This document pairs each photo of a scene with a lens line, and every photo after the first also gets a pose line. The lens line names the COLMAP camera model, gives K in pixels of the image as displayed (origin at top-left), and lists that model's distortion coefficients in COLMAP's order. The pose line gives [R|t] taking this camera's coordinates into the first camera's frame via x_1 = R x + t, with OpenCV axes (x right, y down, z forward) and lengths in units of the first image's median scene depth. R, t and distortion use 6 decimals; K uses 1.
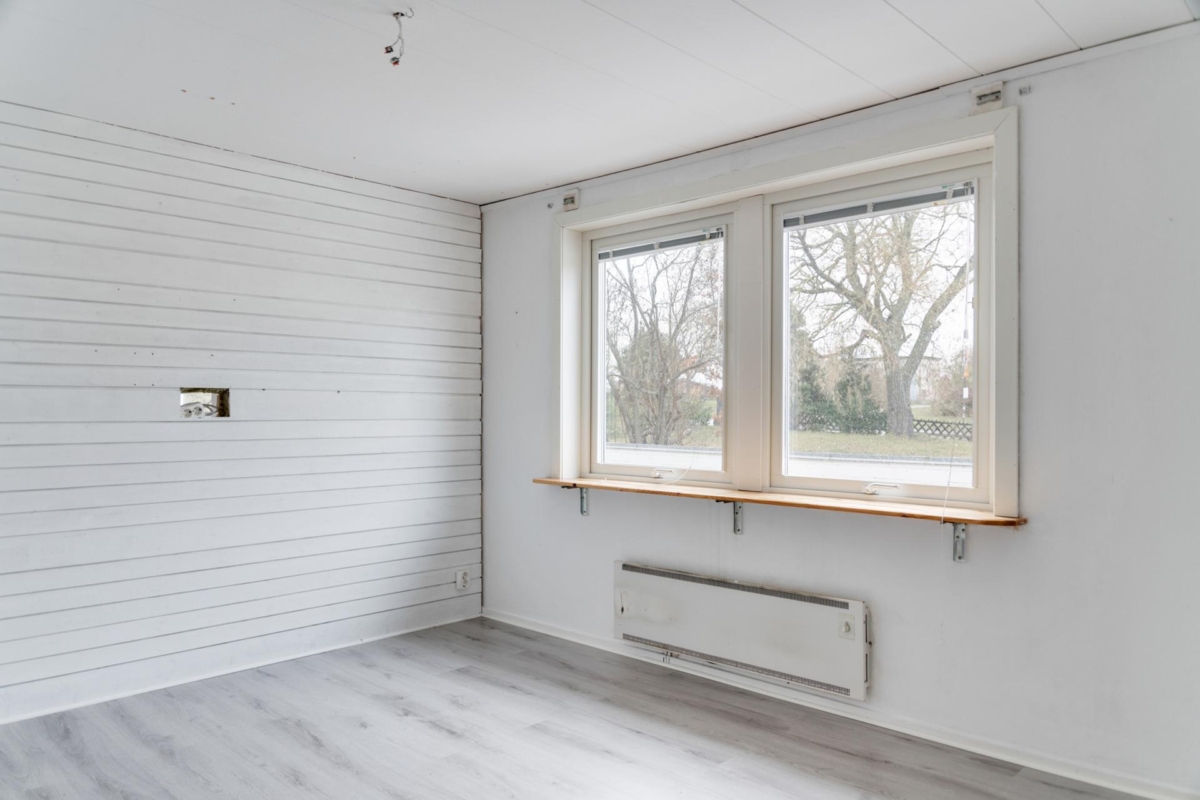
lens RADIAL K [[831.7, 0, 600.0], [0, 831.7, 407.3], [0, 0, 1]] dist [0.002449, -0.002820]
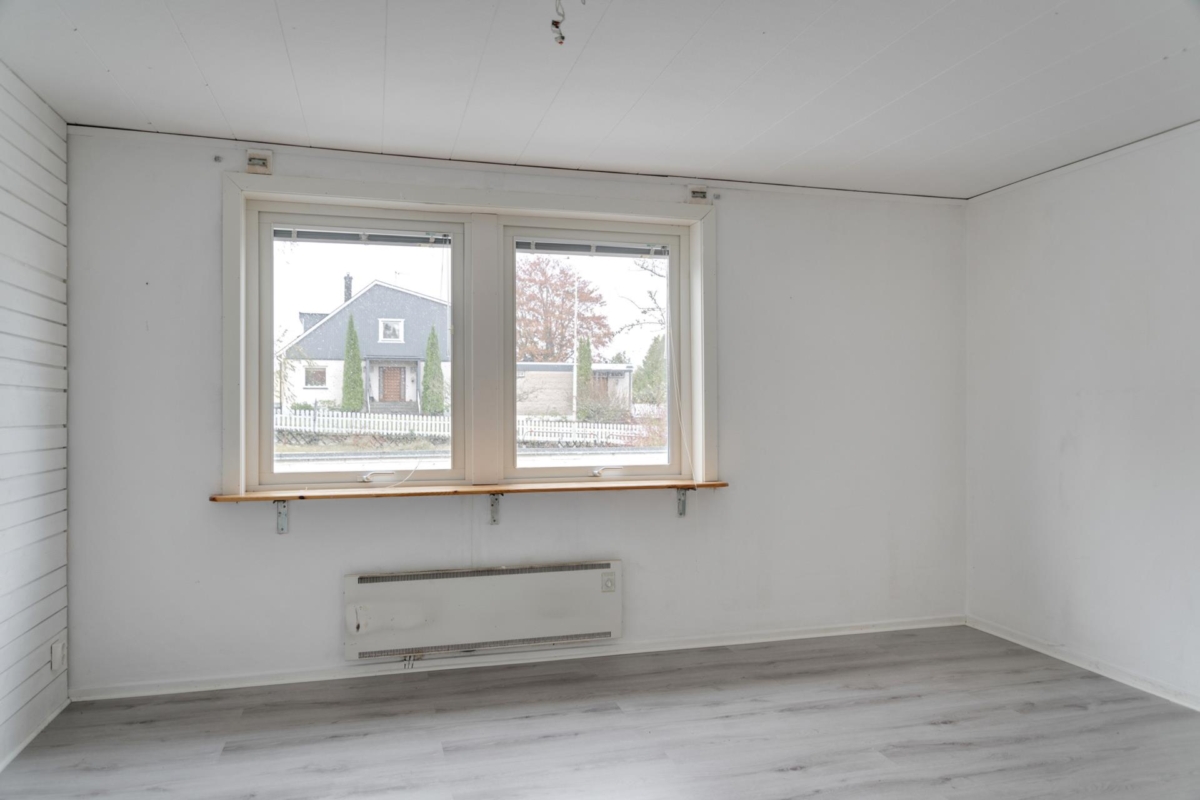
lens RADIAL K [[829.3, 0, 600.0], [0, 829.3, 400.0], [0, 0, 1]] dist [0.005713, -0.003697]
pose [[0.508628, 0.006033, 0.860965, -0.682230], [0.000021, 0.999975, -0.007020, -0.002091], [-0.860986, 0.003588, 0.508615, 0.324353]]
